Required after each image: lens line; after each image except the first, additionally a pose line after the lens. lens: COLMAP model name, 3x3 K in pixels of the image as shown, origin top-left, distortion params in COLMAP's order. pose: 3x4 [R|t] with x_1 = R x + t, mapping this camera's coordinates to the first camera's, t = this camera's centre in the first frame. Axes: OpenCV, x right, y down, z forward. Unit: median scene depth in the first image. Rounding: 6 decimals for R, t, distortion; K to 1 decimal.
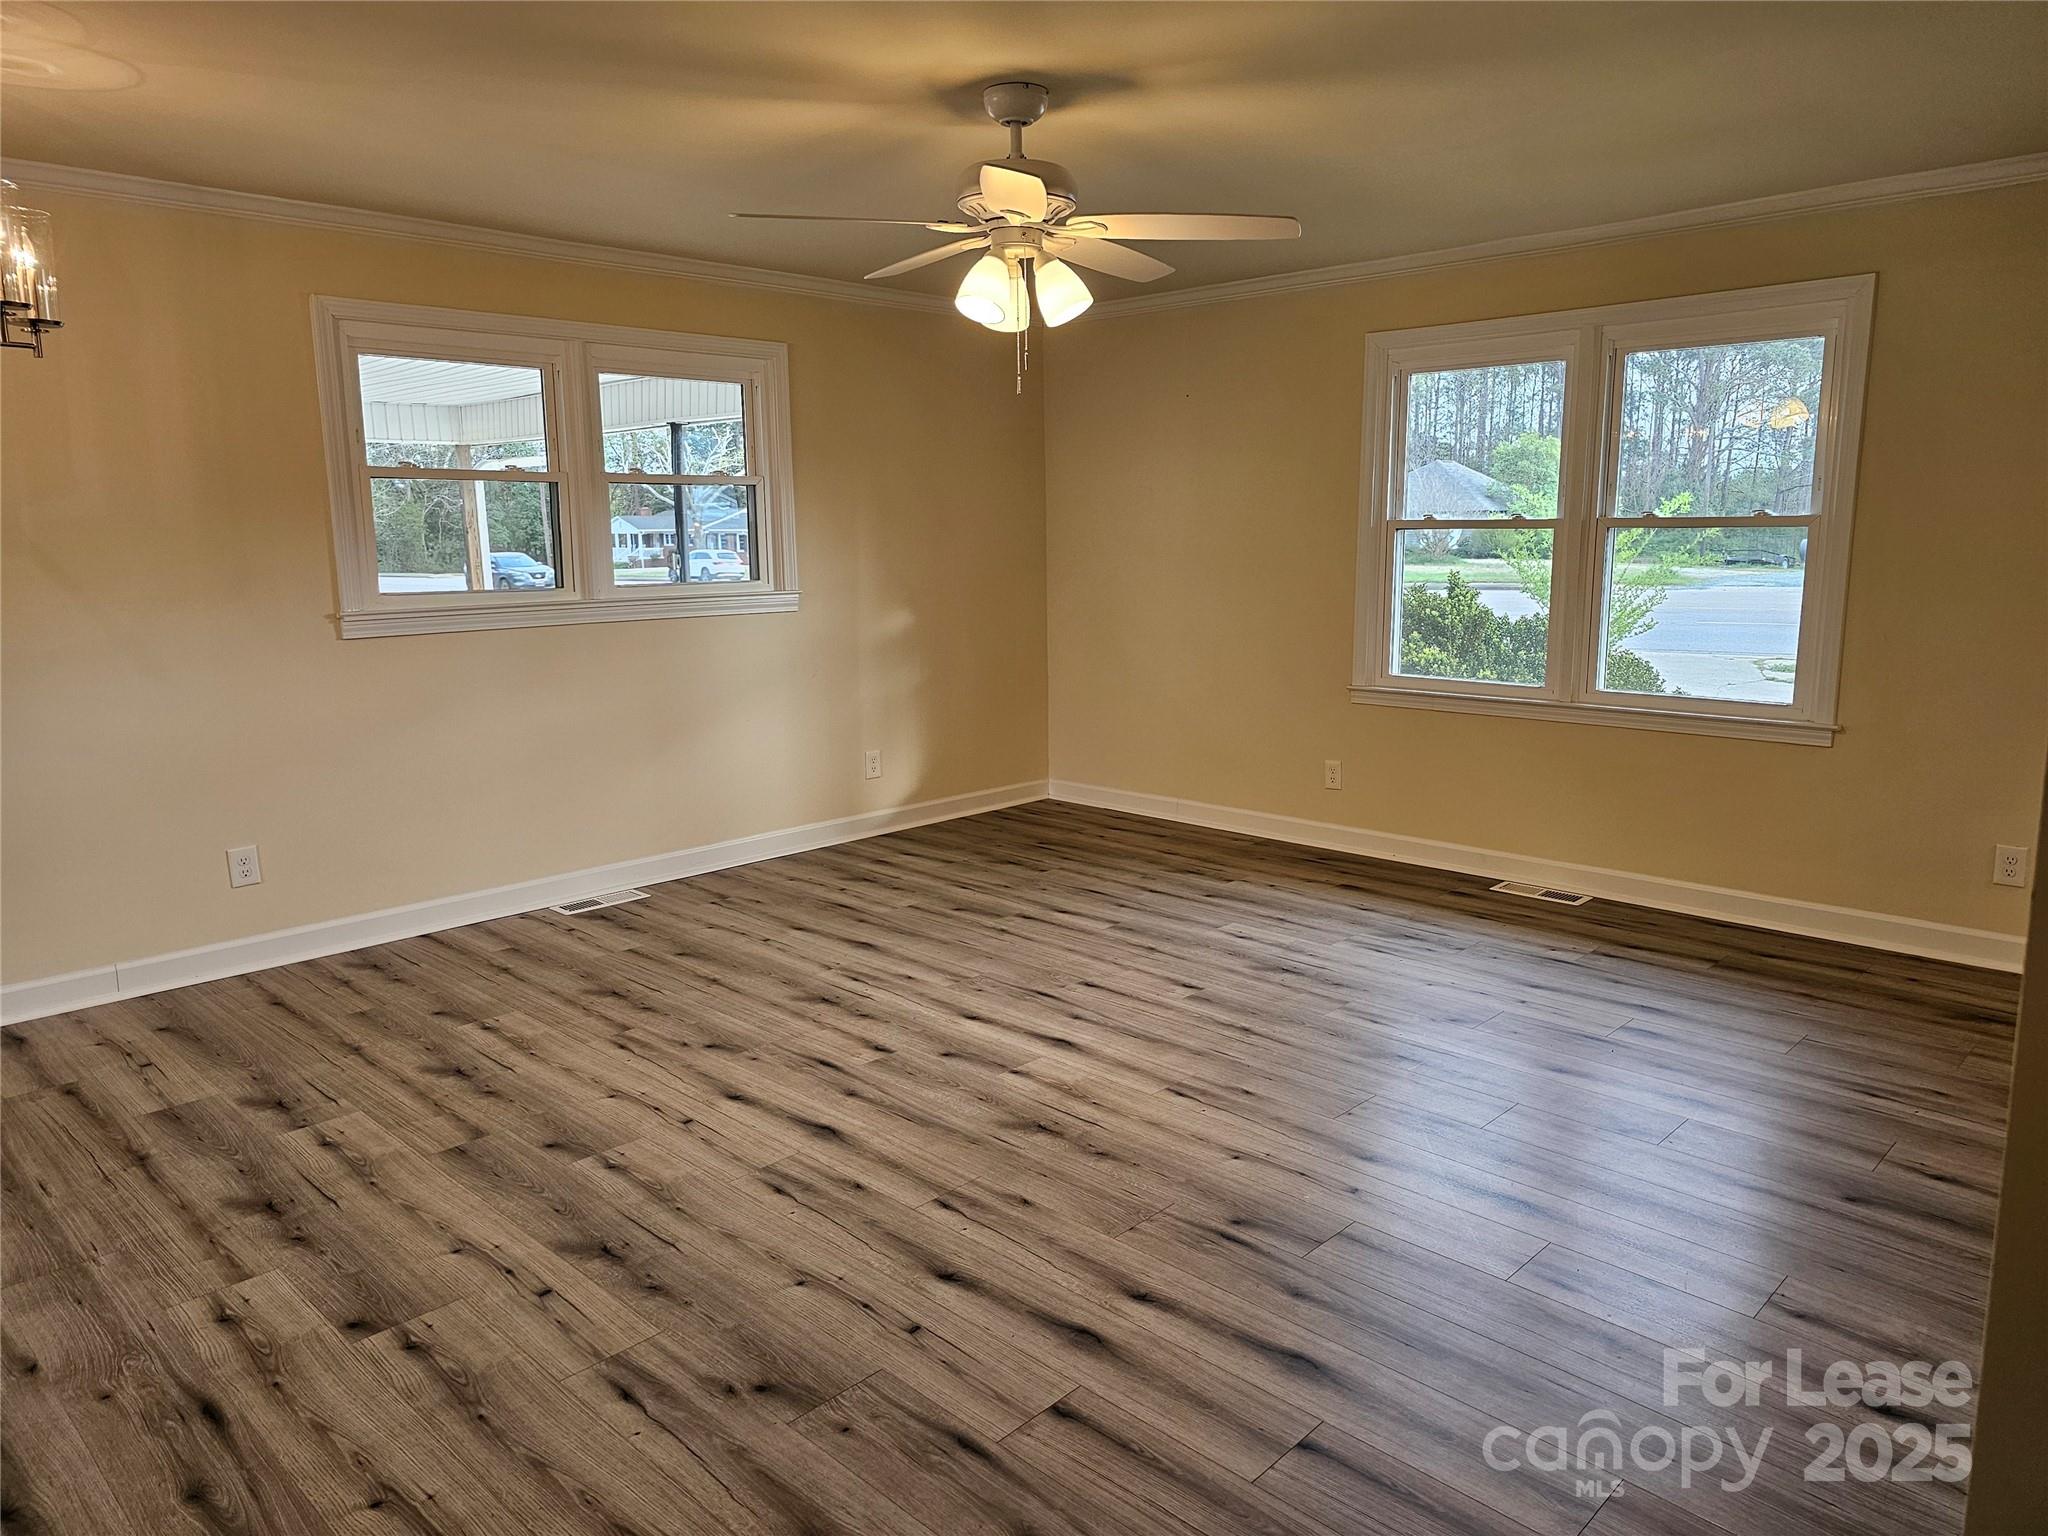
lens RADIAL K [[1368.4, 0, 1040.1], [0, 1368.4, 765.4], [0, 0, 1]] dist [0.060971, -0.052802]
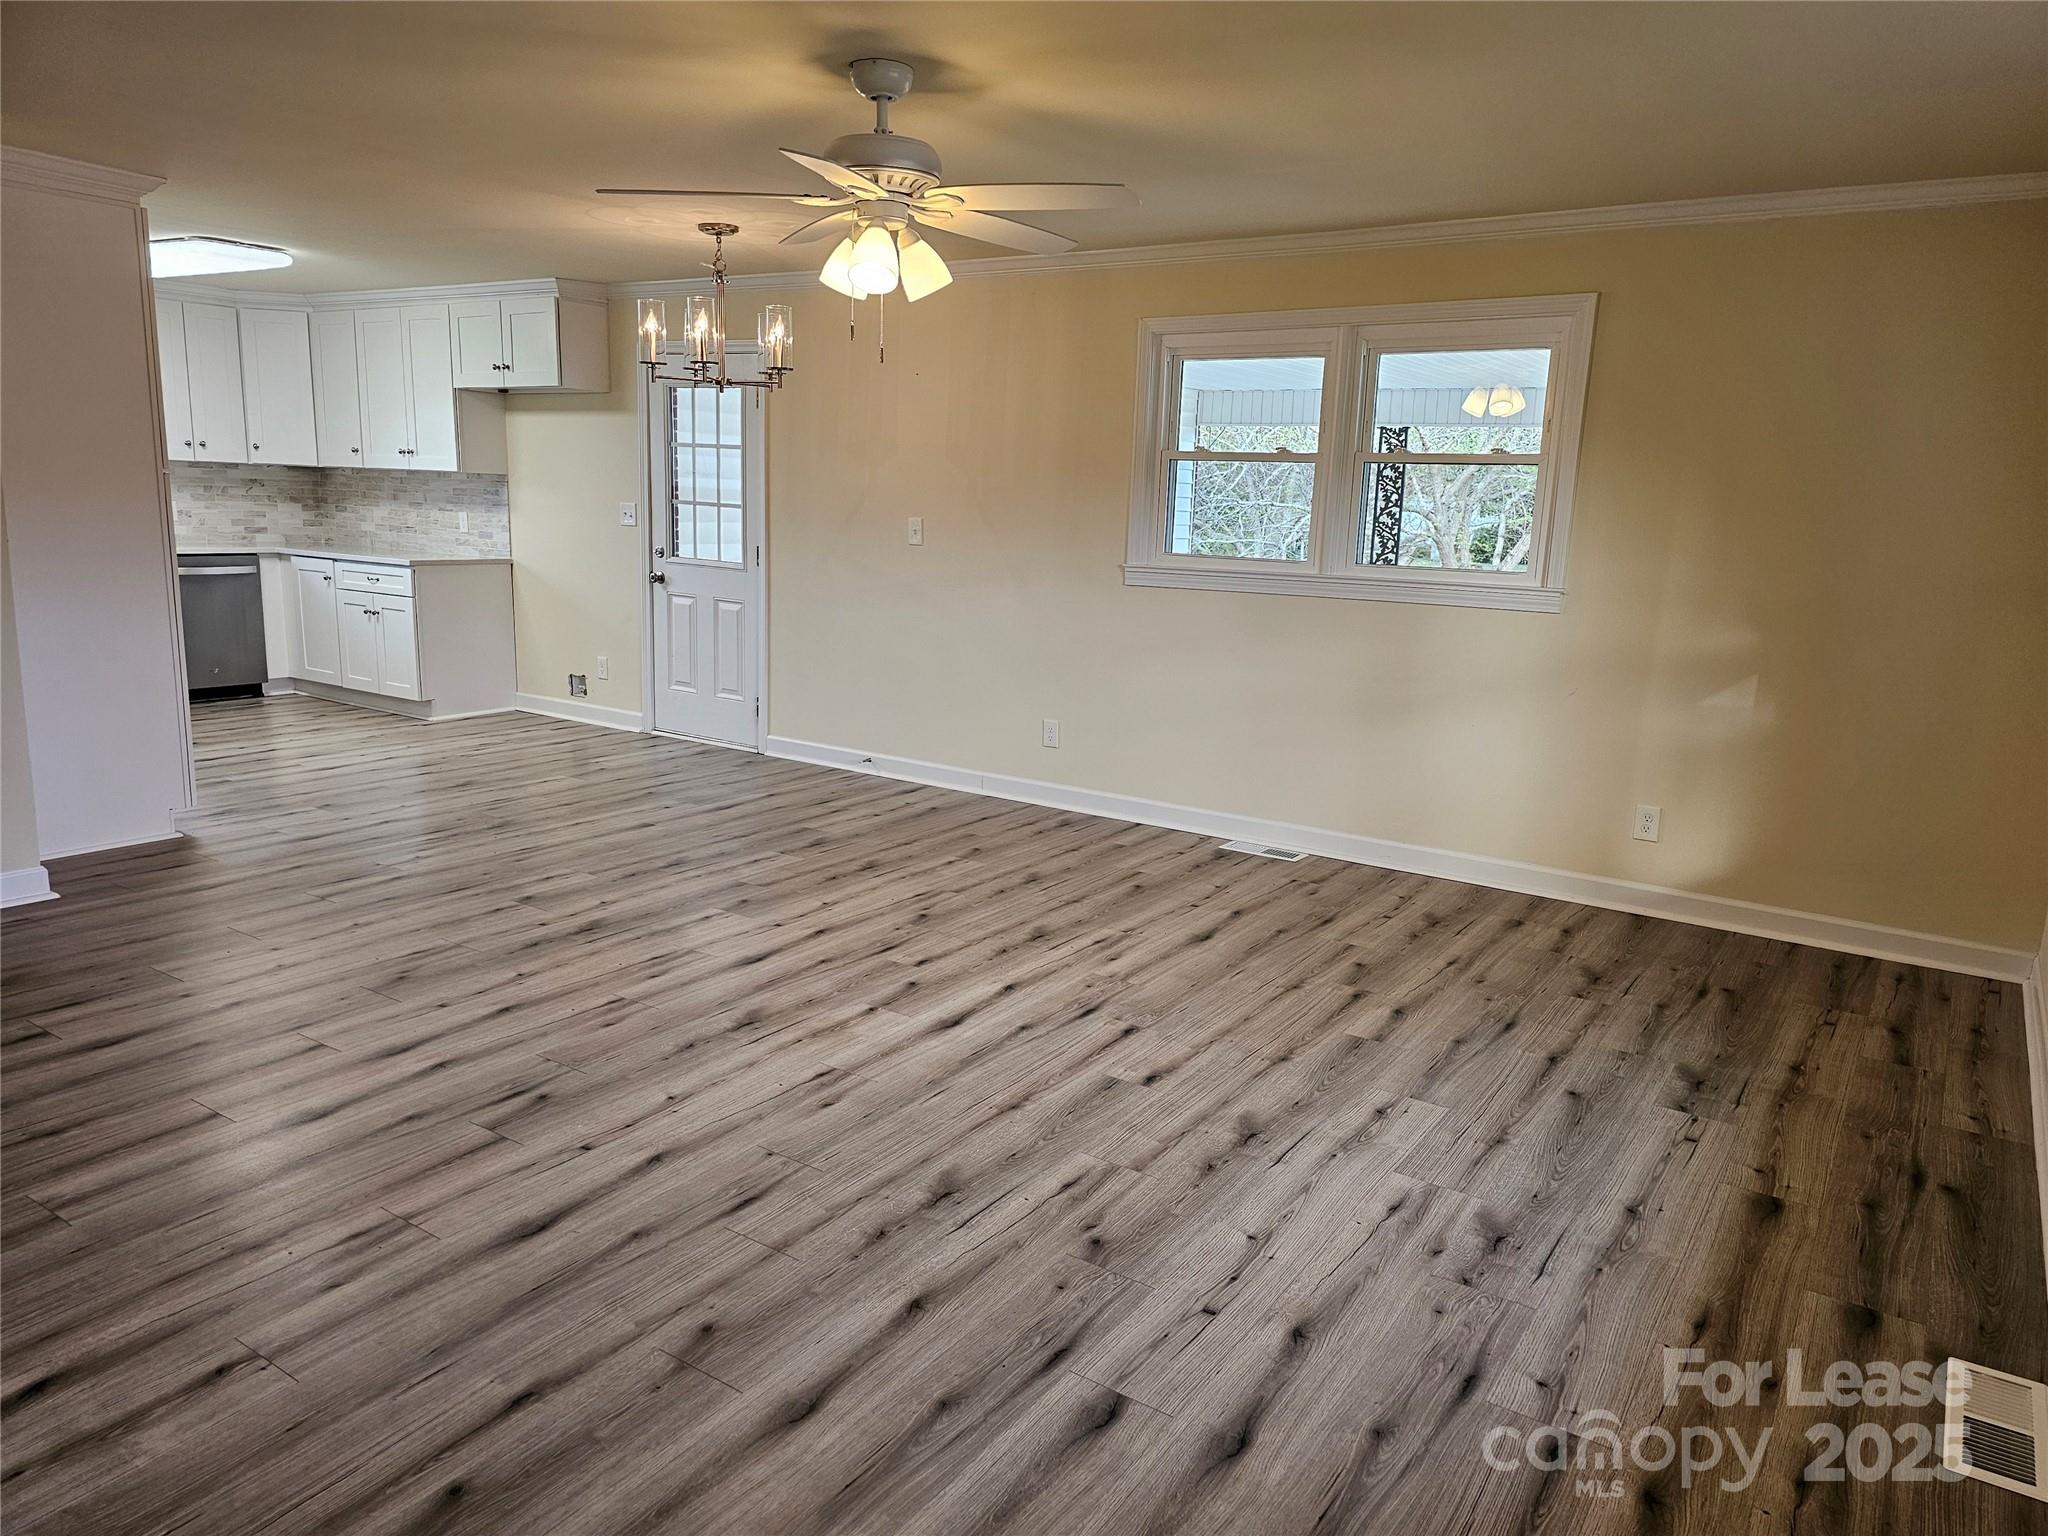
lens RADIAL K [[1368.4, 0, 1052.6], [0, 1368.4, 767.9], [0, 0, 1]] dist [0.060971, -0.052802]
pose [[0.183943, 0.208686, -0.960529, 0.939927], [-0.208723, 0.963210, 0.169298, -0.156216], [0.960520, 0.169344, 0.220733, 0.829968]]
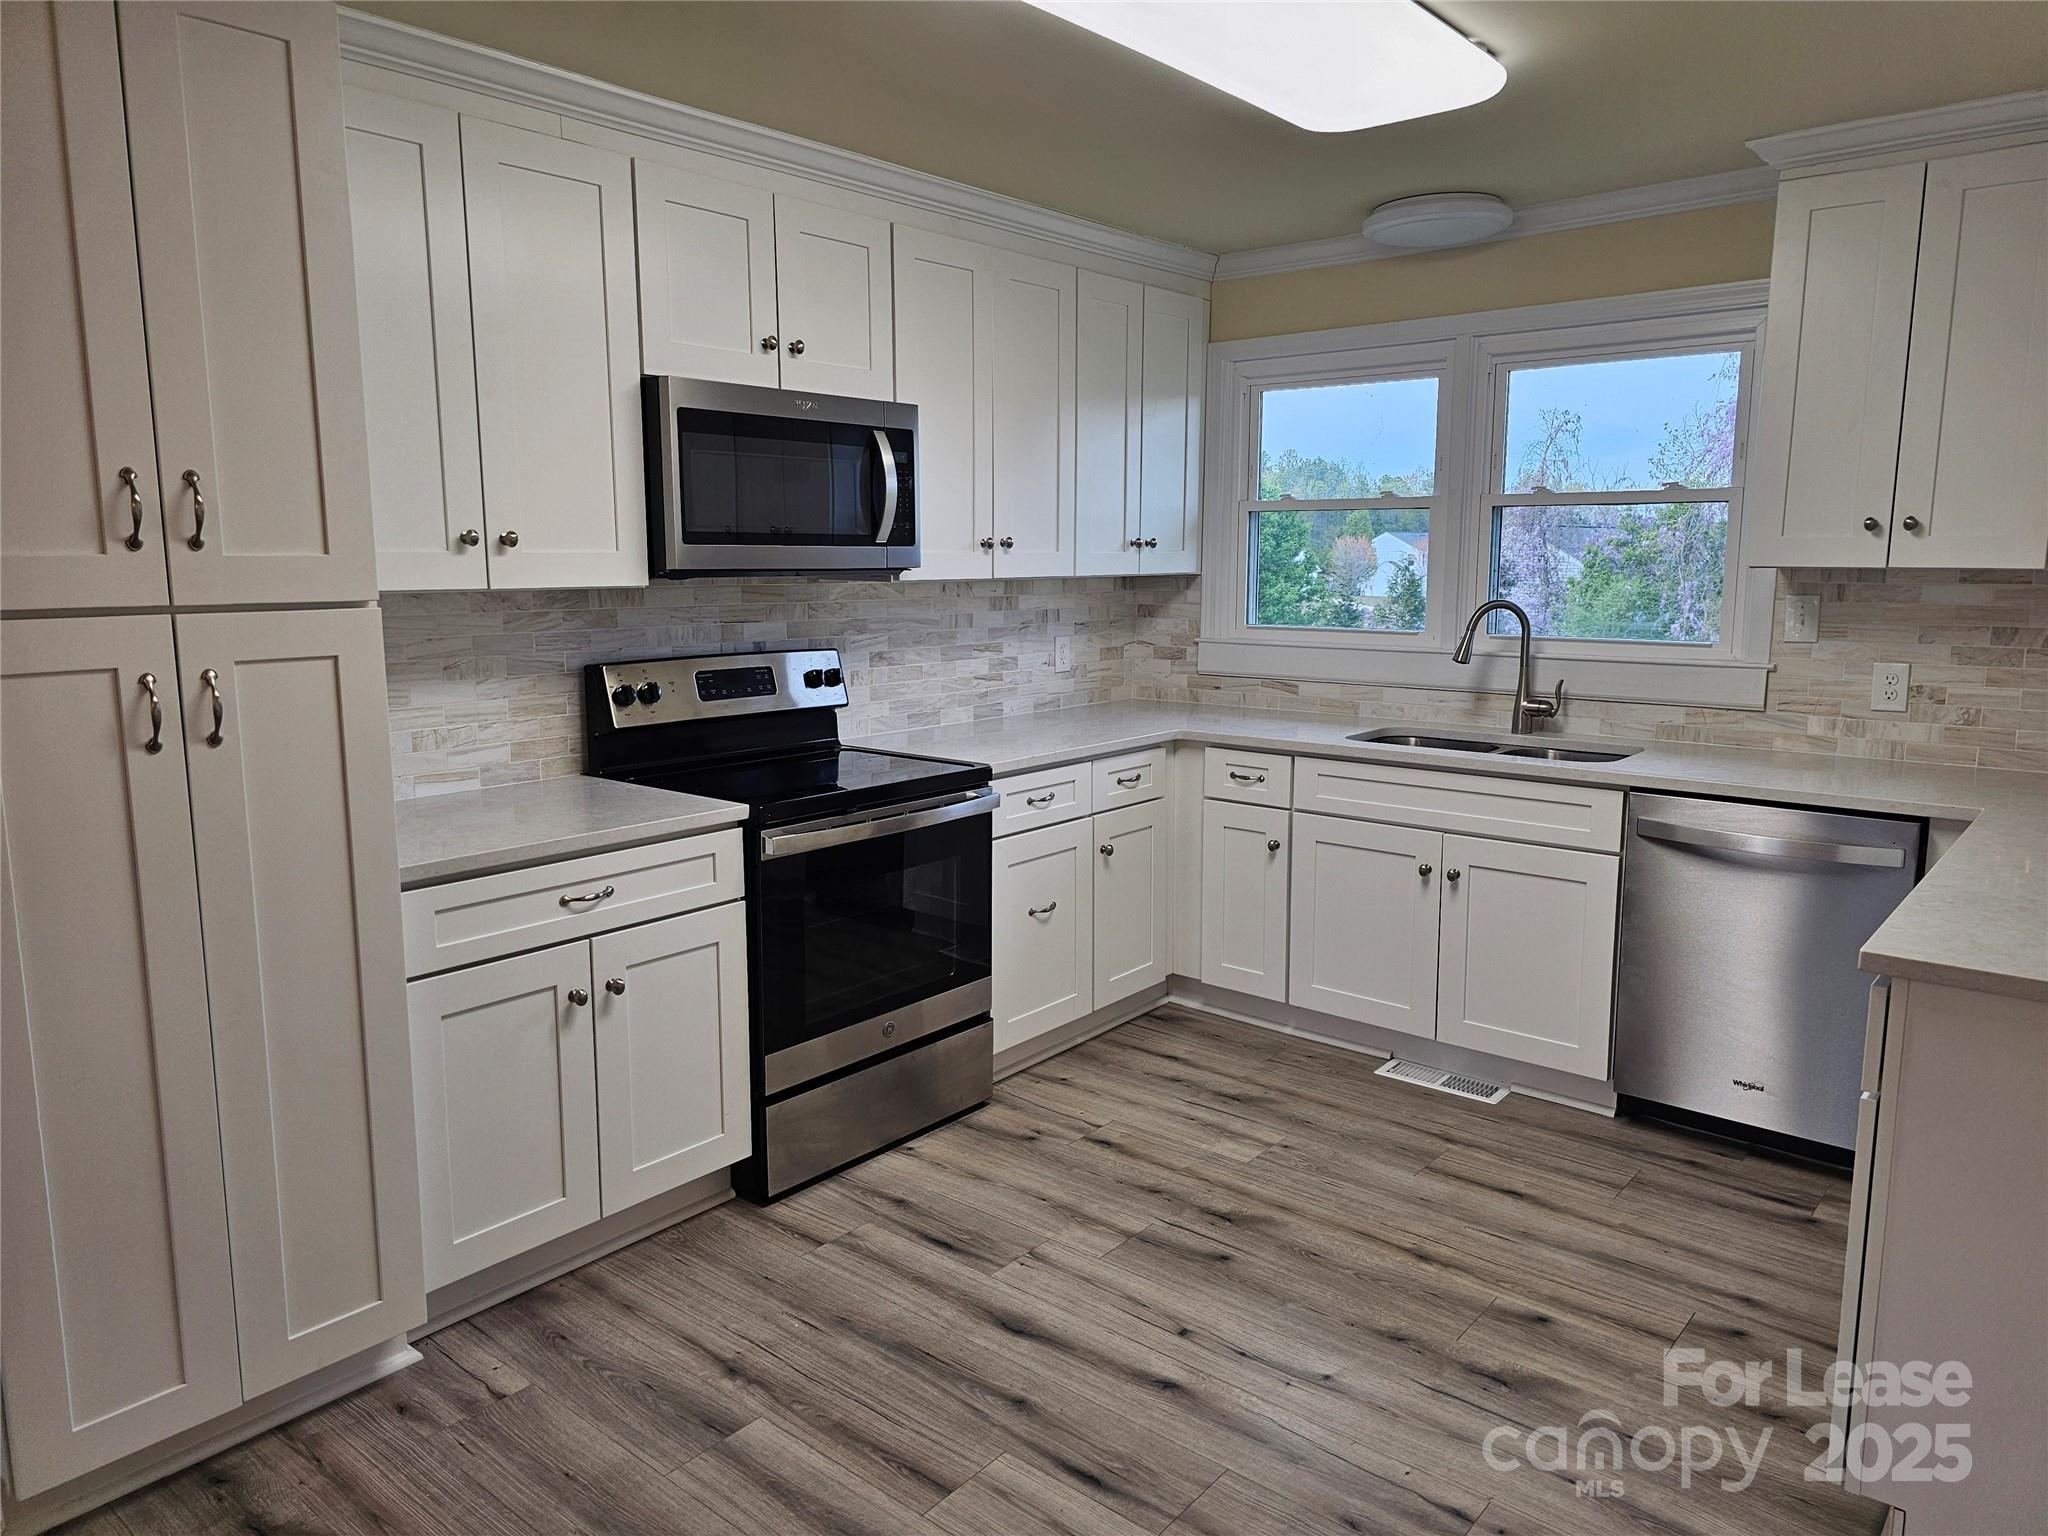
lens RADIAL K [[1368.4, 0, 1045.8], [0, 1368.4, 756.0], [0, 0, 1]] dist [0.060971, -0.052802]
pose [[-0.997384, 0.023784, -0.068255, -0.966072], [0.000551, 0.946786, 0.321862, -0.135194], [0.072278, 0.320983, -0.944323, 0.745218]]
